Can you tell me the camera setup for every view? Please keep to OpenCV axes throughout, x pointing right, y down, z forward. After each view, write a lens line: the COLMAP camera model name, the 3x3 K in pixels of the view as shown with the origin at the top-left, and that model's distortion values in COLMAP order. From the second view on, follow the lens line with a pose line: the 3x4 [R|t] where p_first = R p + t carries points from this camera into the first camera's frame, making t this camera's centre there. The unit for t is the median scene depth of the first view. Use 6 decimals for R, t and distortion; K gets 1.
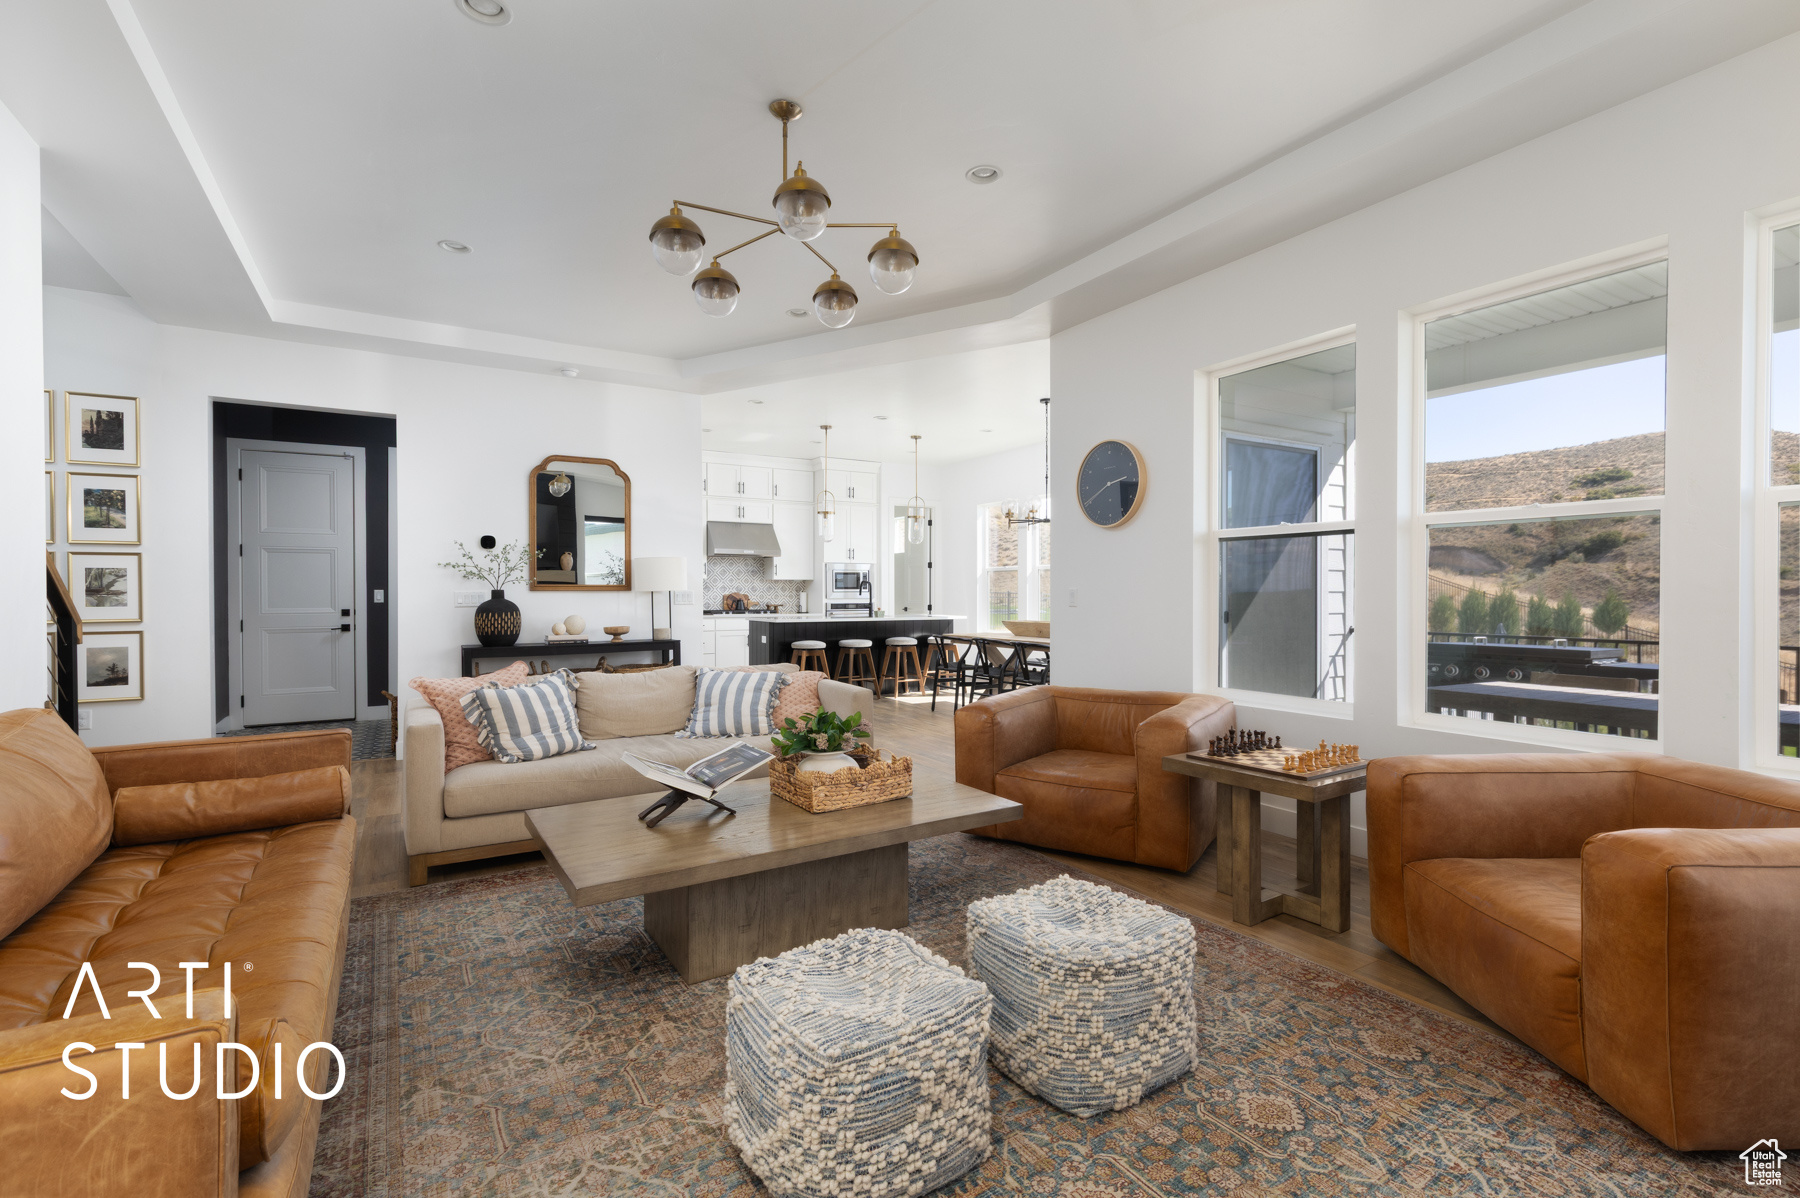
lens RADIAL K [[804.1, 0, 909.0], [0, 804.1, 597.6], [0, 0, 1]] dist [0.007712, -0.001082]
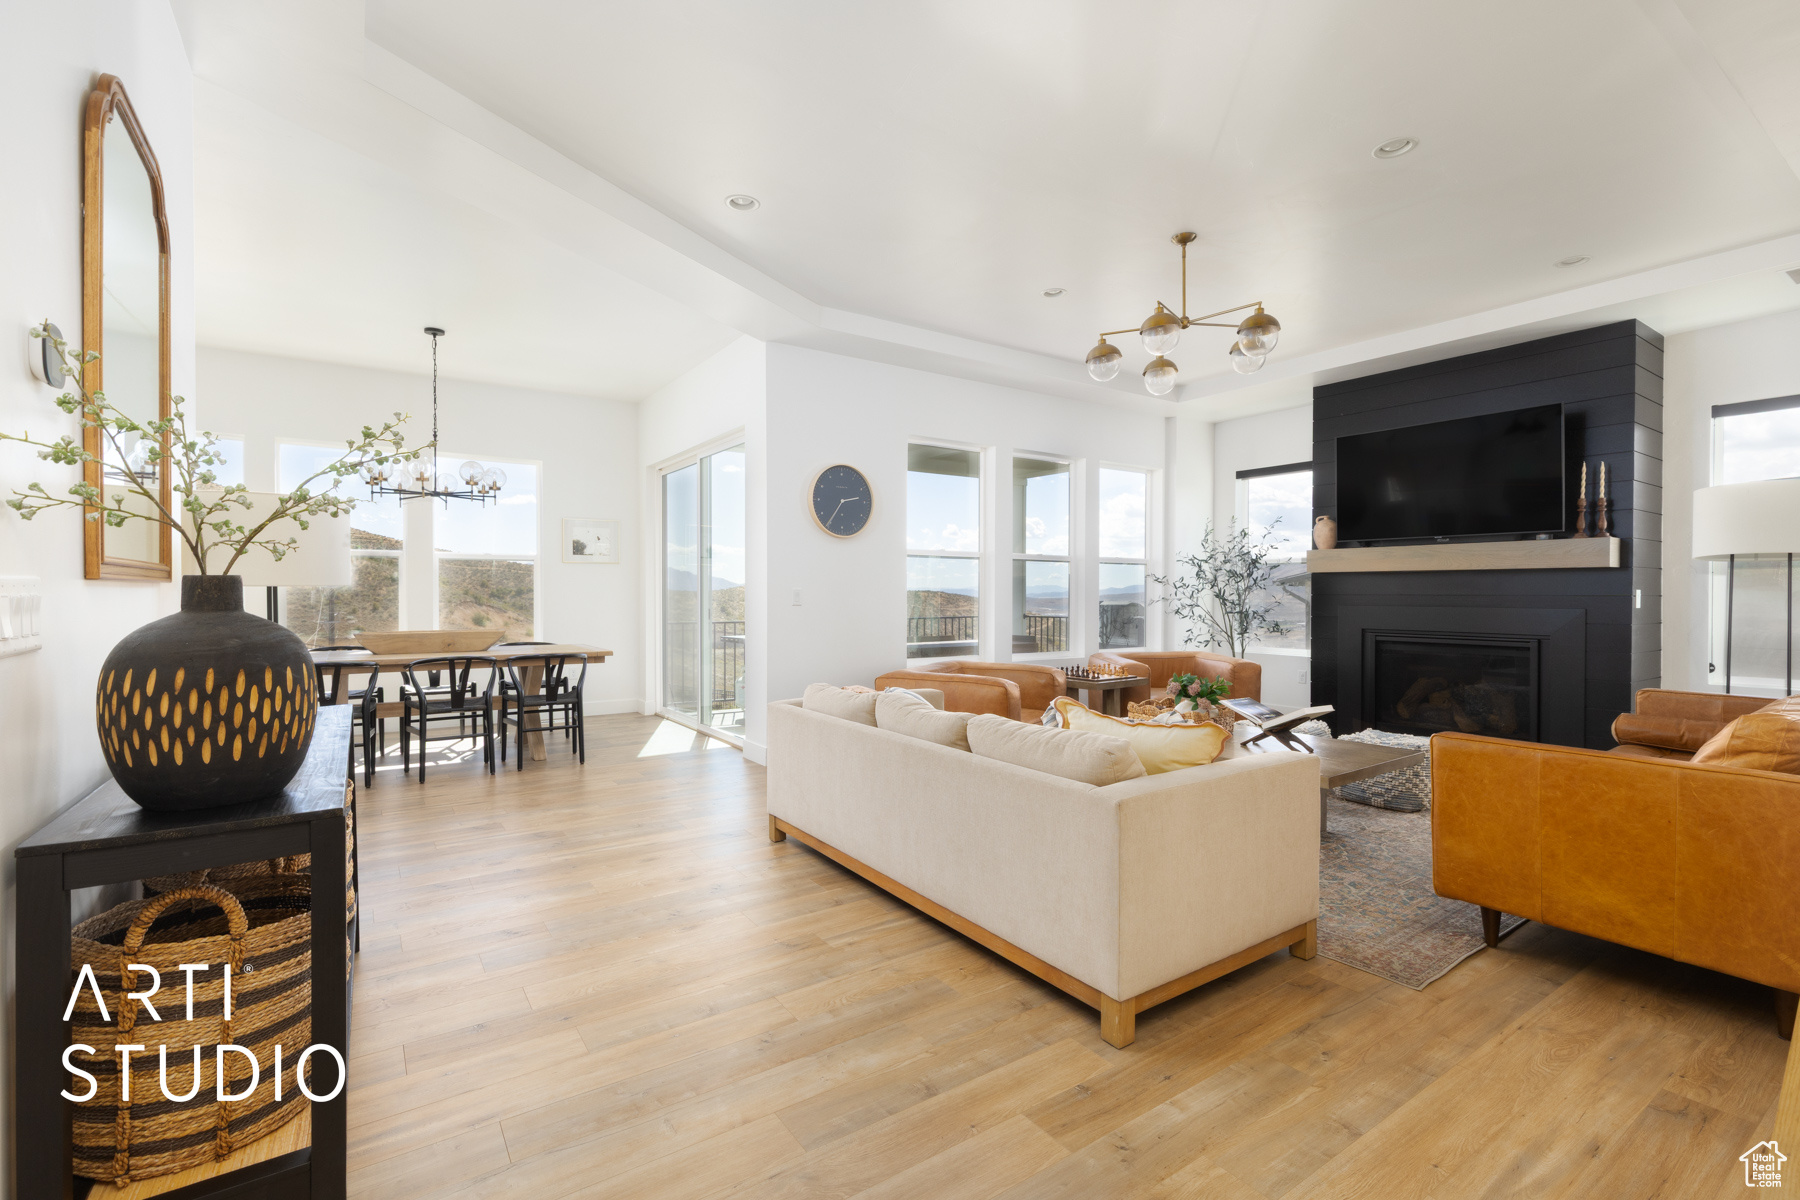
lens RADIAL K [[804.1, 0, 909.0], [0, 804.1, 598.6], [0, 0, 1]] dist [0.007712, -0.001082]
pose [[-0.052141, -0.005942, 0.998622, -0.459938], [0.005352, 0.999966, 0.006229, -0.002183], [-0.998625, 0.005669, -0.052108, 0.474971]]
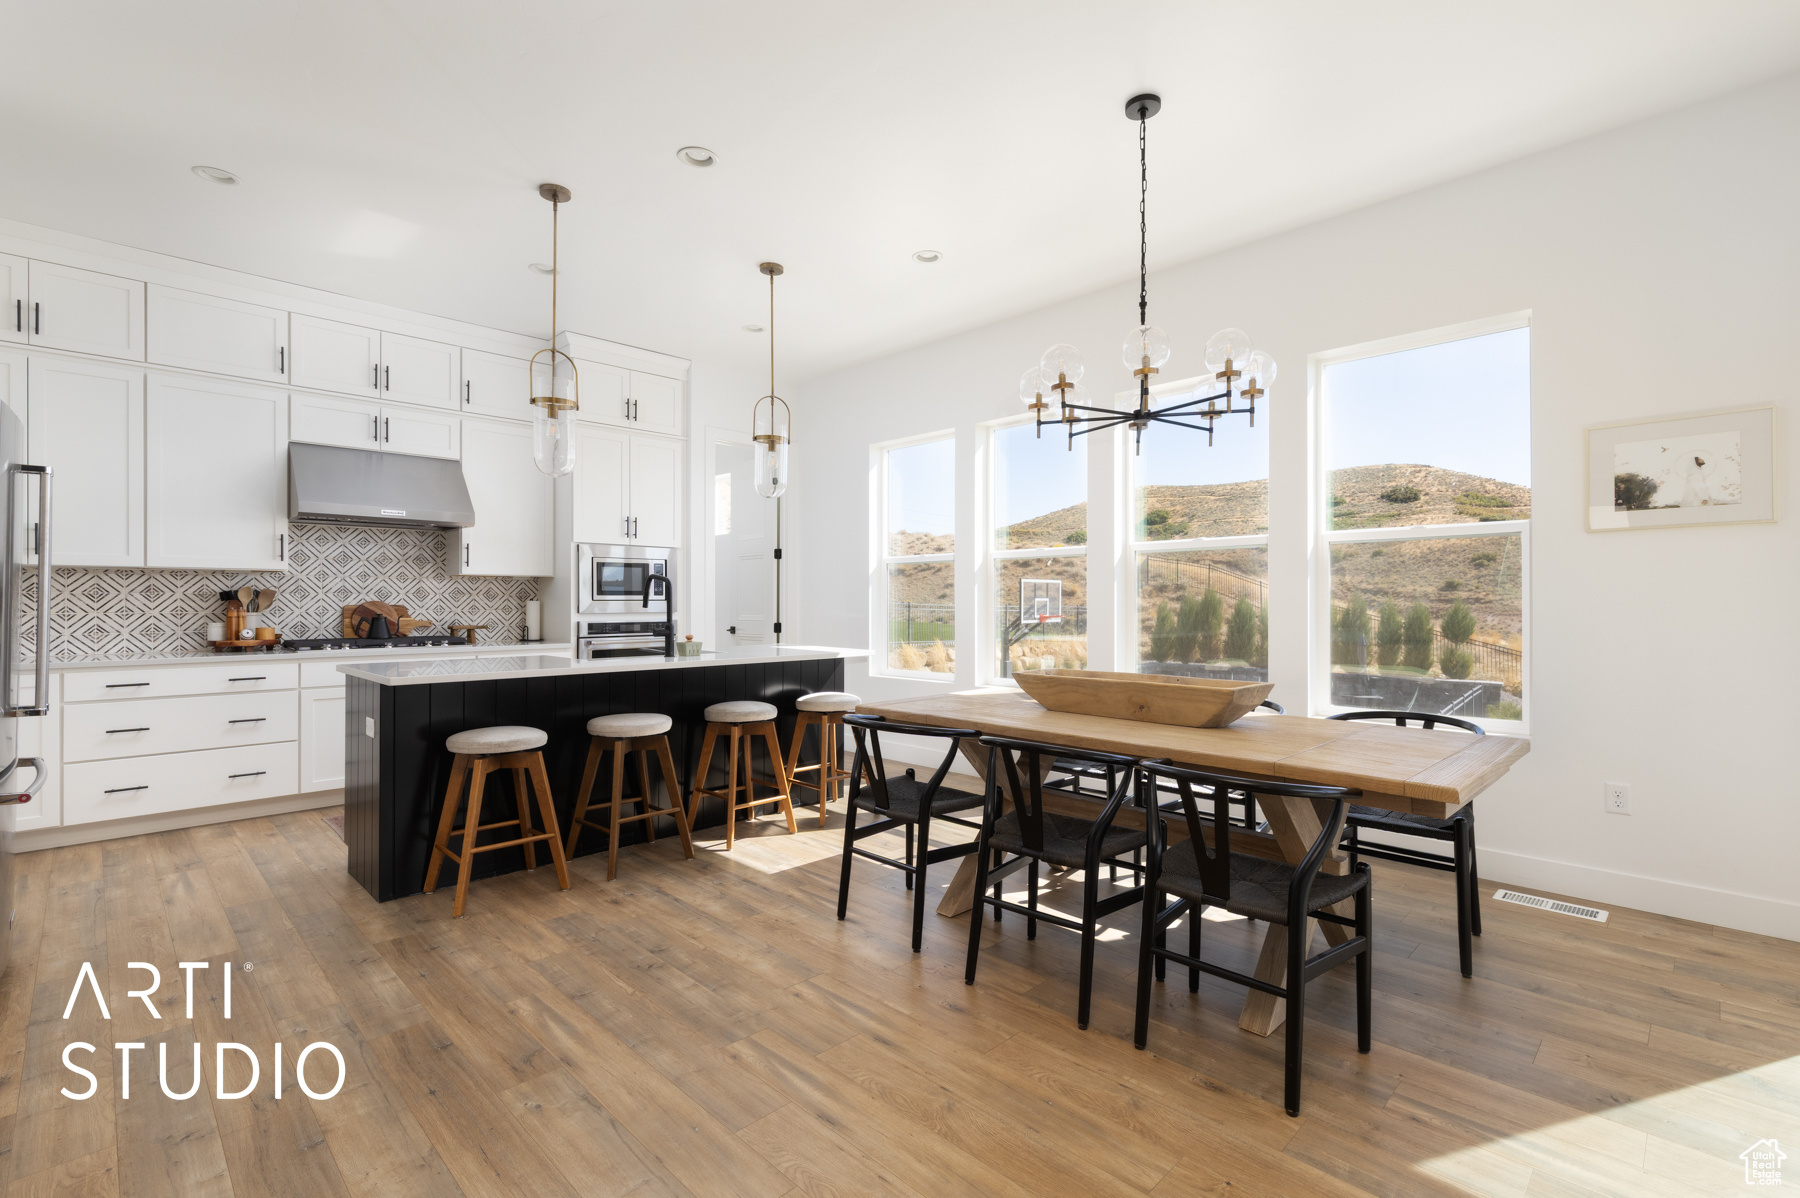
lens RADIAL K [[808.2, 0, 907.9], [0, 808.2, 598.4], [0, 0, 1]] dist [0.012383, -0.006192]
pose [[0.972028, 0.002149, 0.234856, -0.023371], [0.000055, 0.999956, -0.009378, -0.003658], [-0.234866, 0.009129, 0.971985, 0.508551]]
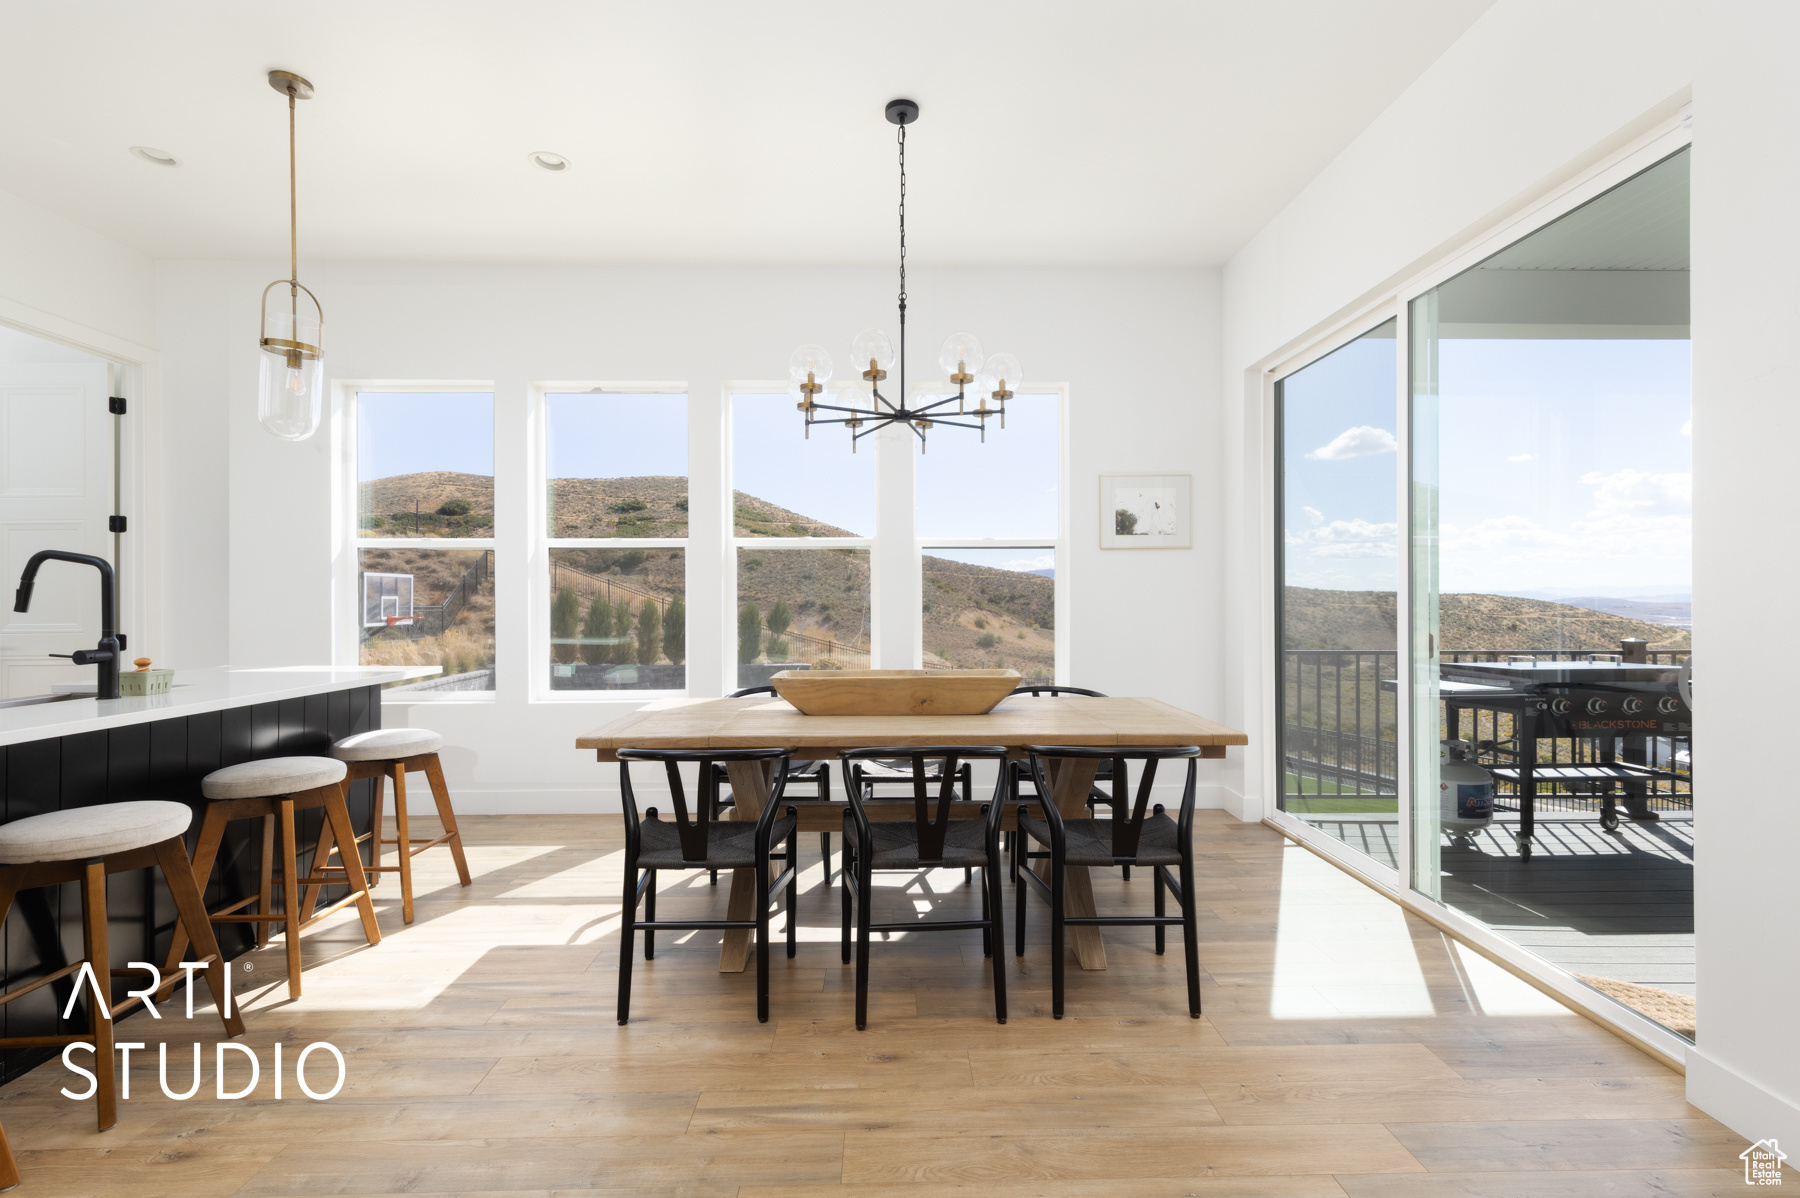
lens RADIAL K [[808.2, 0, 907.9], [0, 808.2, 598.4], [0, 0, 1]] dist [0.012383, -0.006192]
pose [[0.502771, -0.000179, 0.864420, -0.132940], [0.006857, 0.999969, -0.003782, -0.004146], [-0.864393, 0.007829, 0.502756, 0.625980]]
